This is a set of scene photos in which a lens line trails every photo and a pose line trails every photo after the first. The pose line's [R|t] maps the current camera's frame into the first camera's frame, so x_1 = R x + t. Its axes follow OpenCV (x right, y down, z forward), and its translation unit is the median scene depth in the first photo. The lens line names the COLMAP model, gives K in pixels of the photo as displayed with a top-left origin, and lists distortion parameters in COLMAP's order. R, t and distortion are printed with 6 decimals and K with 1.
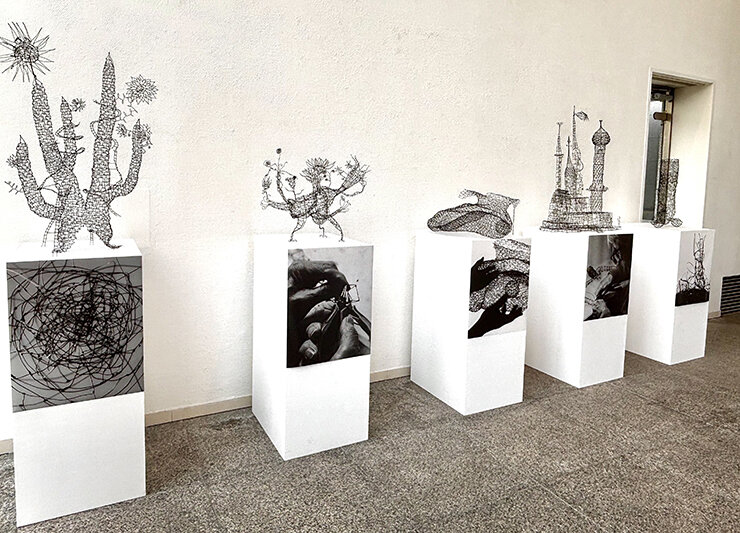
lens RADIAL K [[527.8, 0, 369.5], [0, 527.8, 219.8], [0, 0, 1]] dist [0.000008, -0.006736]
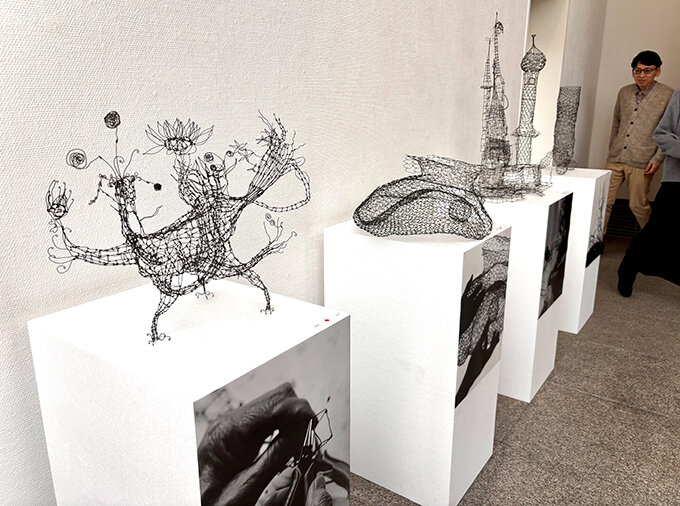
lens RADIAL K [[540.7, 0, 340.5], [0, 540.7, 240.7], [0, 0, 1]] dist [0.005678, 0.002364]
pose [[0.900730, -0.141508, 0.410684, -0.162280], [0.065627, 0.978929, 0.193369, -0.093994], [-0.429393, -0.147221, 0.891037, 0.527891]]
